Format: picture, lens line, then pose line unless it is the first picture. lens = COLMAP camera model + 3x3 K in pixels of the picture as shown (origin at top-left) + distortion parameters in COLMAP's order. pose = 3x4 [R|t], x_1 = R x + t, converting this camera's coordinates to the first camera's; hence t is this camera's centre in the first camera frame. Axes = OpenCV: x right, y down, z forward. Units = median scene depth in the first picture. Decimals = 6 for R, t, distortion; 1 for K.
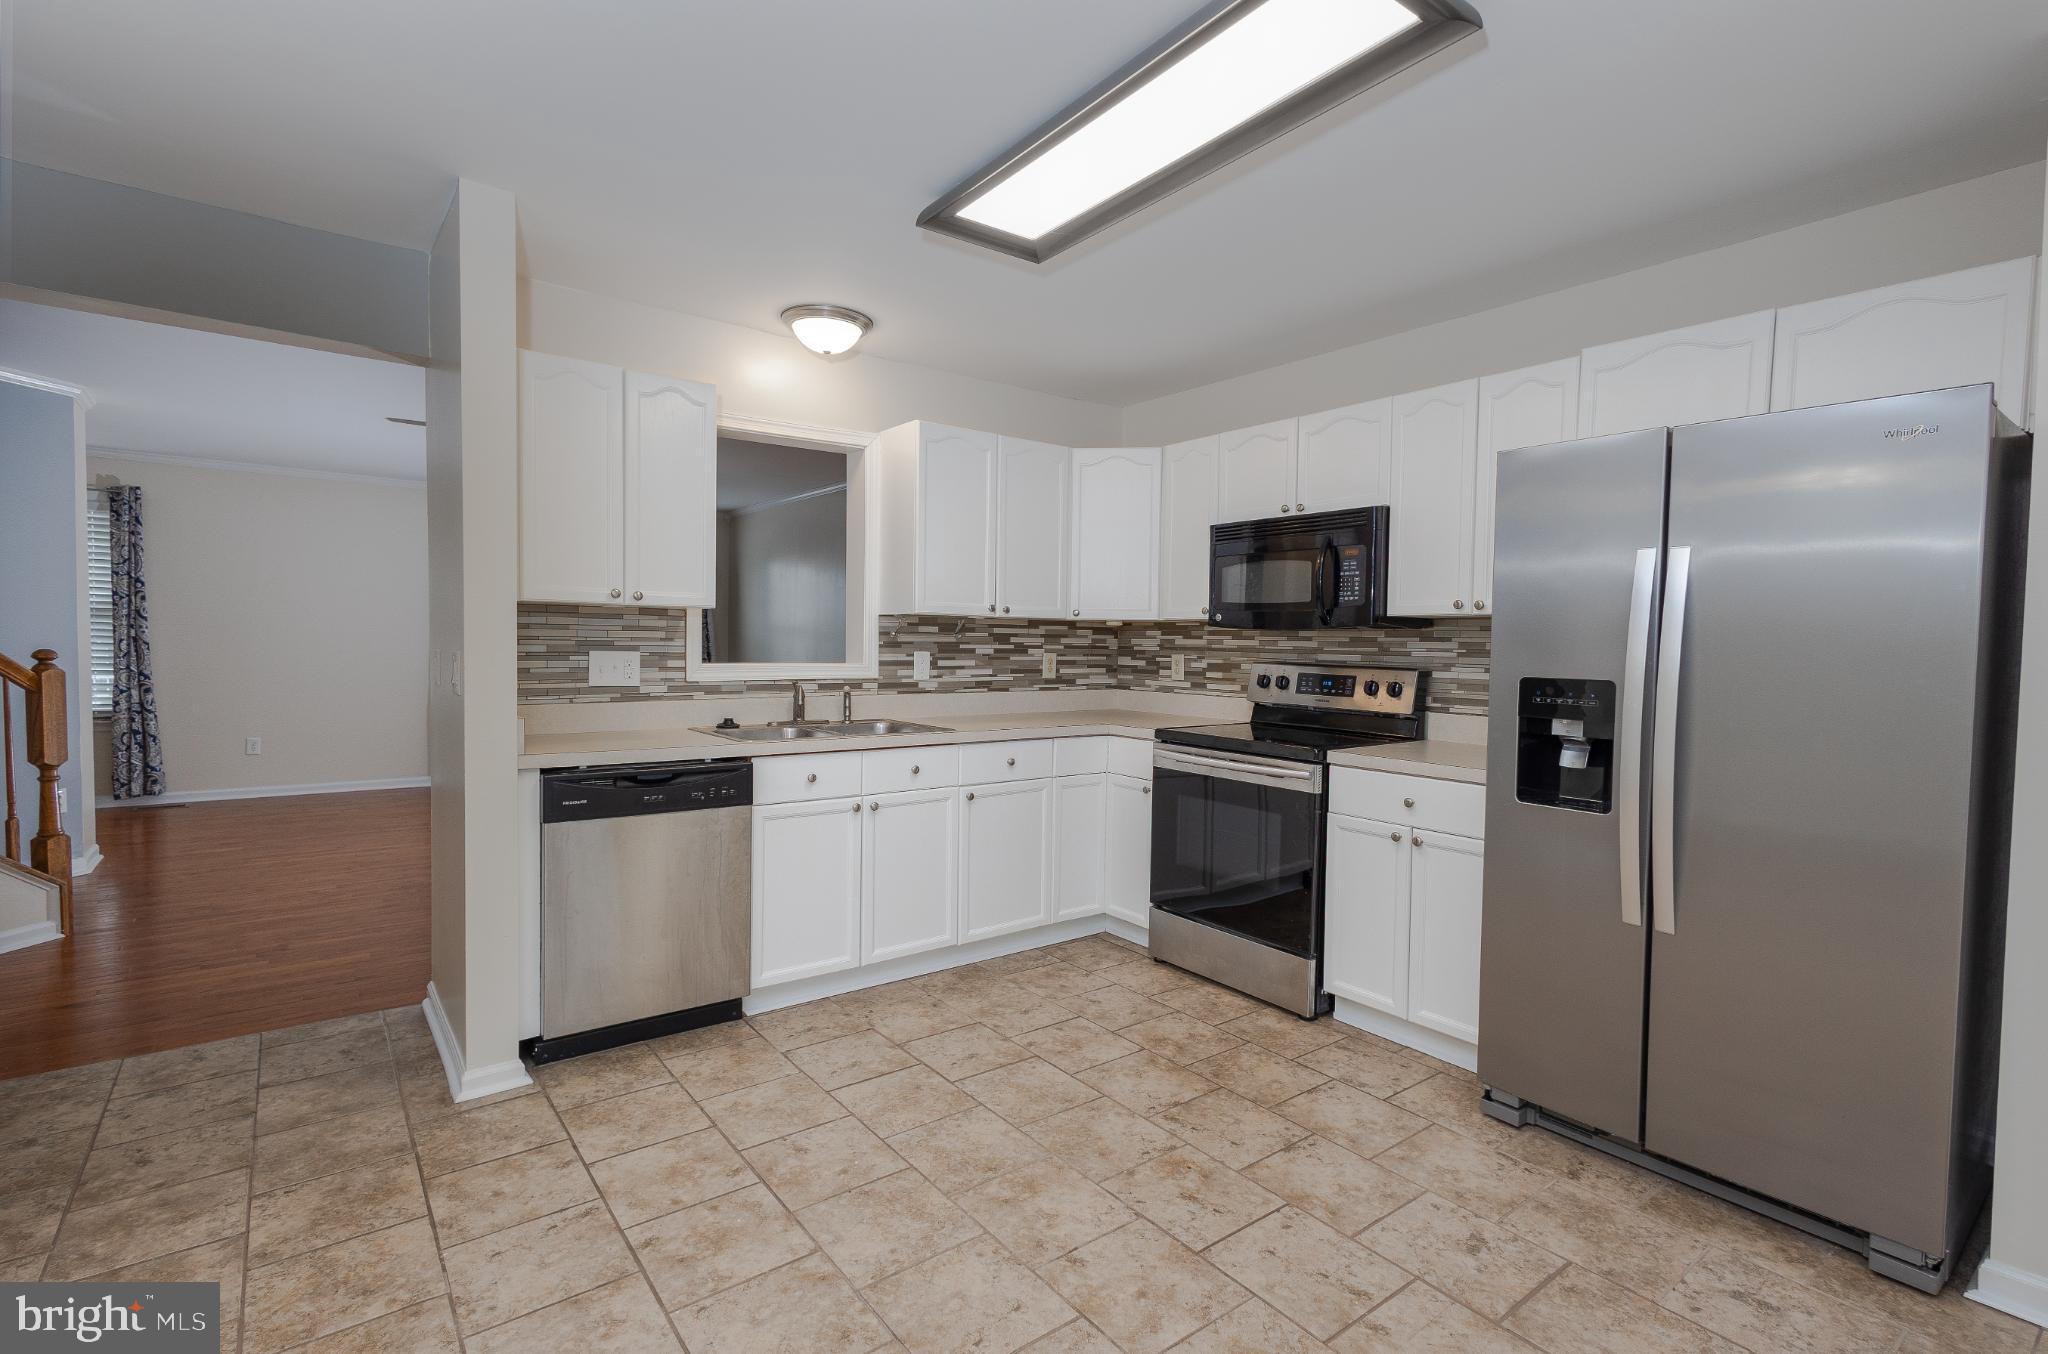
lens RADIAL K [[952.4, 0, 1017.3], [0, 952.4, 681.7], [0, 0, 1]] dist [0.003192, -0.000713]
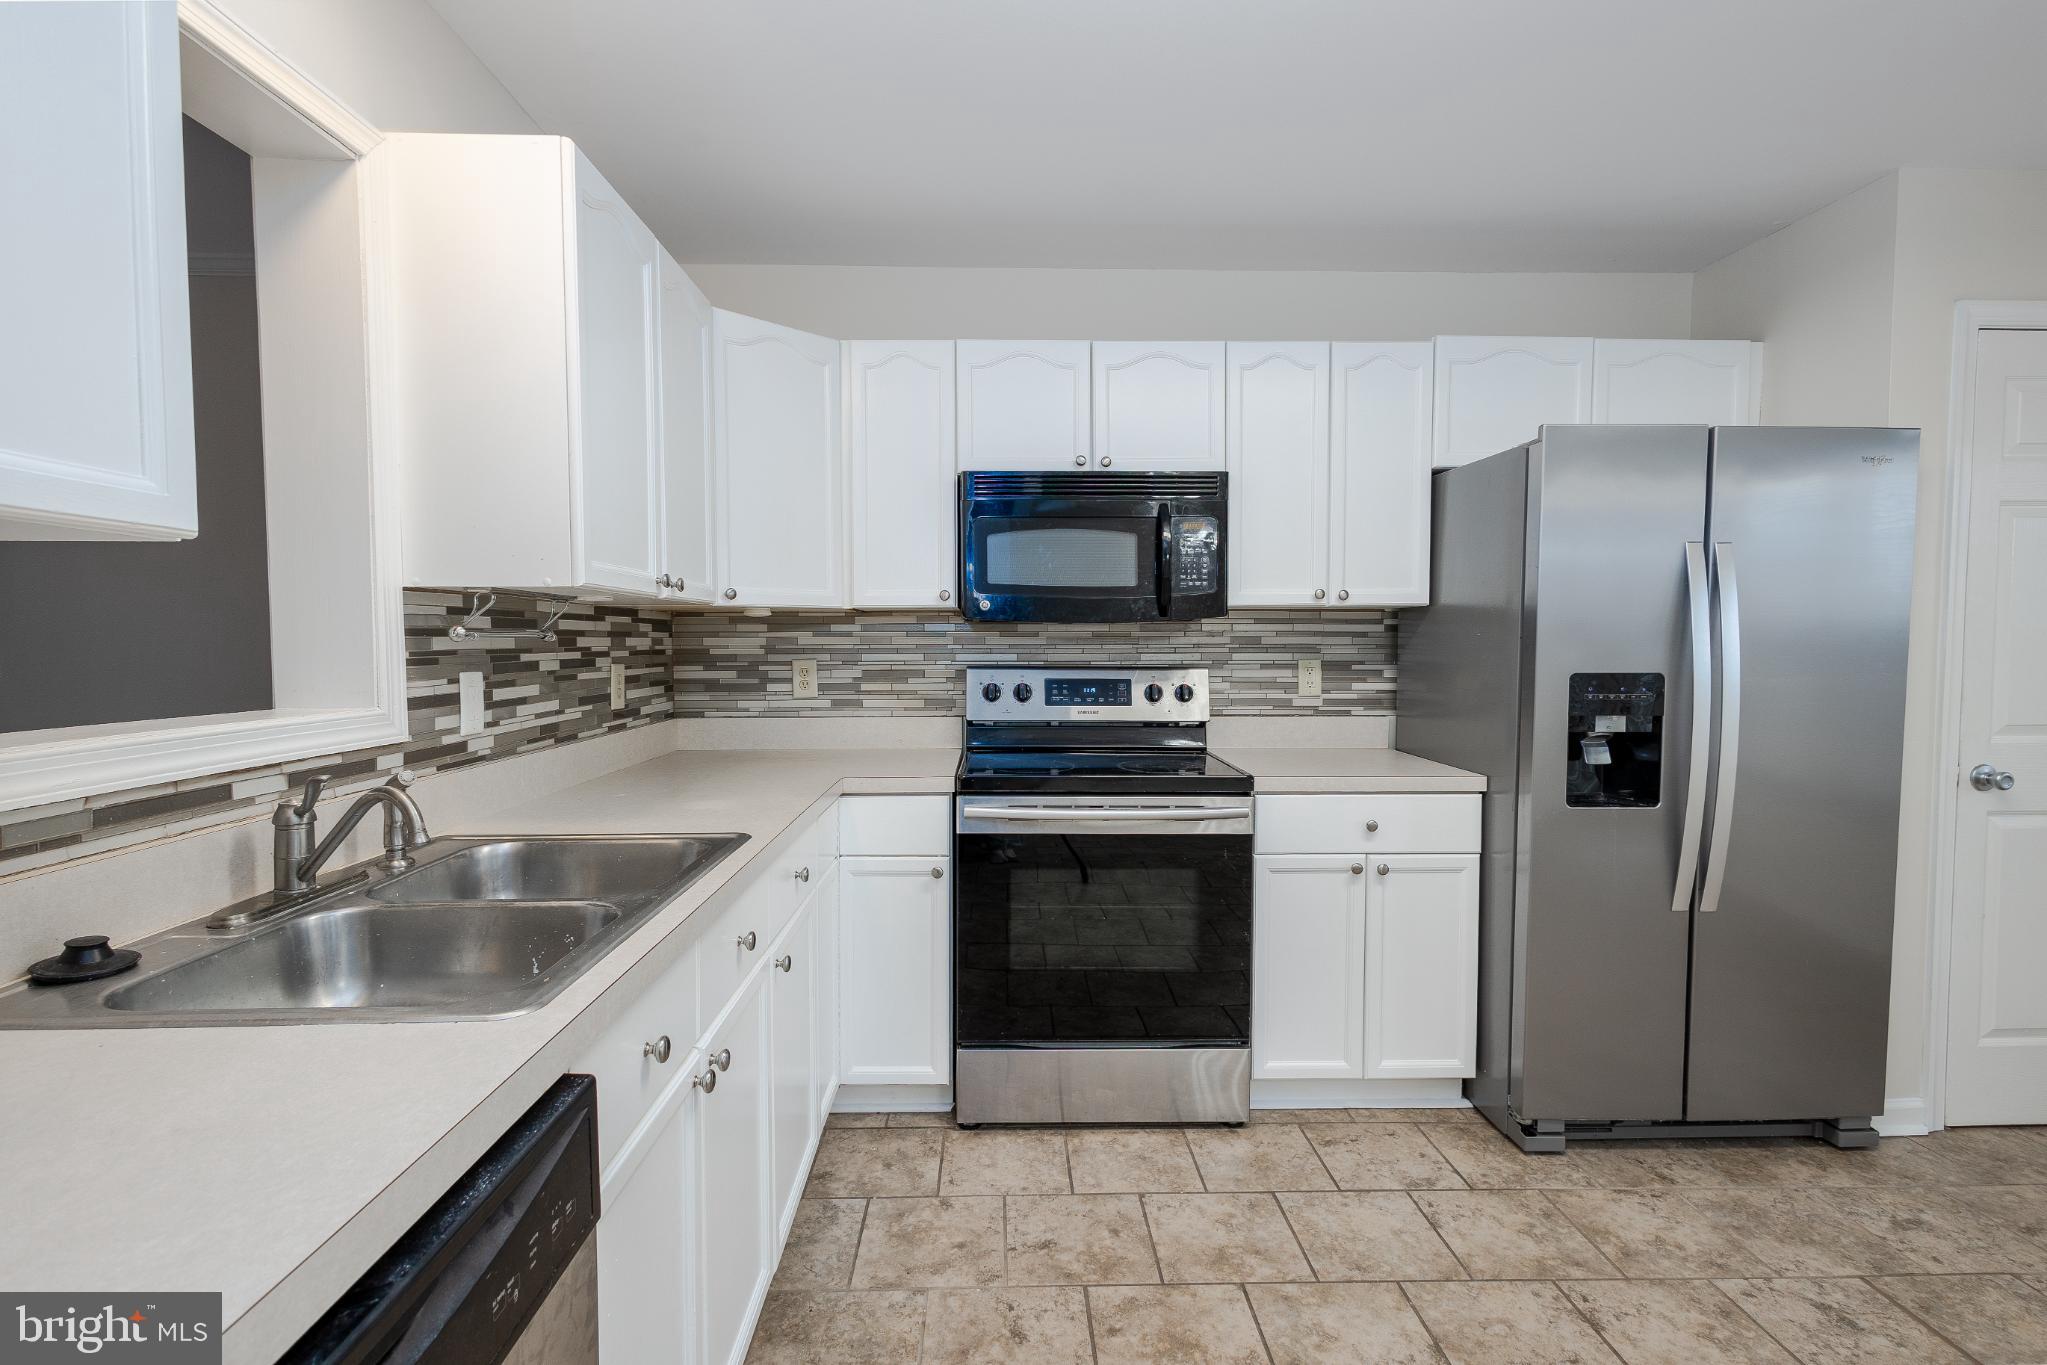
lens RADIAL K [[951.9, 0, 1011.6], [0, 951.9, 682.0], [0, 0, 1]] dist [0.003192, -0.000713]
pose [[0.584106, -0.051500, 0.810042, -0.350921], [0.045656, 0.998490, 0.030559, -0.032025], [-0.810392, 0.019134, 0.585575, 0.584037]]
